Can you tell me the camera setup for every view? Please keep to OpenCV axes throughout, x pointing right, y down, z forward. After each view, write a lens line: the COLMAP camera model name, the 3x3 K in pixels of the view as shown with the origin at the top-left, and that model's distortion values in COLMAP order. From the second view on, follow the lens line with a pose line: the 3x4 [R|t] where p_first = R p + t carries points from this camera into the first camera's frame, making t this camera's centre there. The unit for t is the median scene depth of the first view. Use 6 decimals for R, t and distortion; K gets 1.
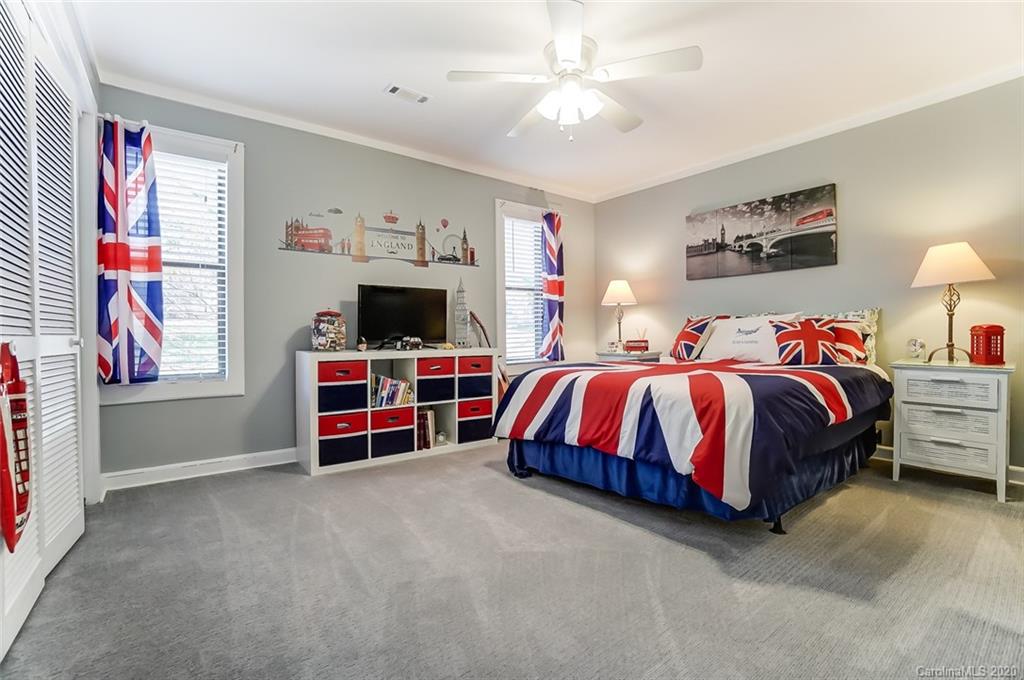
lens RADIAL K [[458.7, 0, 503.6], [0, 458.7, 340.1], [0, 0, 1]] dist [-0.039557, 0.000466]
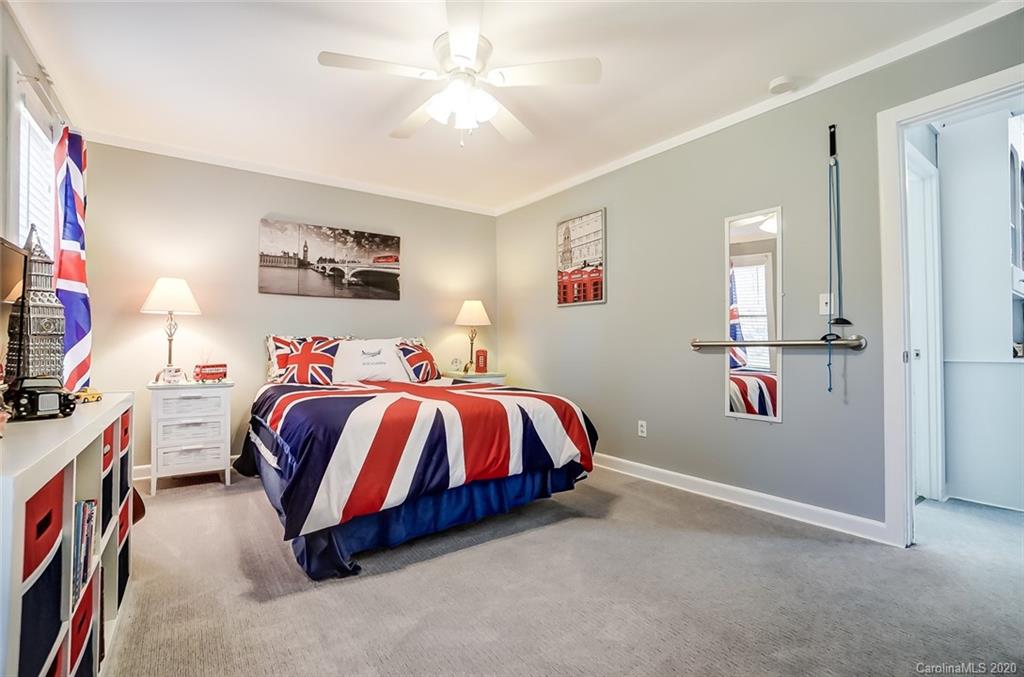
lens RADIAL K [[458.7, 0, 503.6], [0, 458.7, 338.6], [0, 0, 1]] dist [-0.039557, 0.000466]
pose [[0.039861, 0.031840, 0.998698, -0.488220], [0.016771, 0.999330, -0.032530, -0.012161], [-0.999064, 0.018046, 0.039300, 0.593590]]
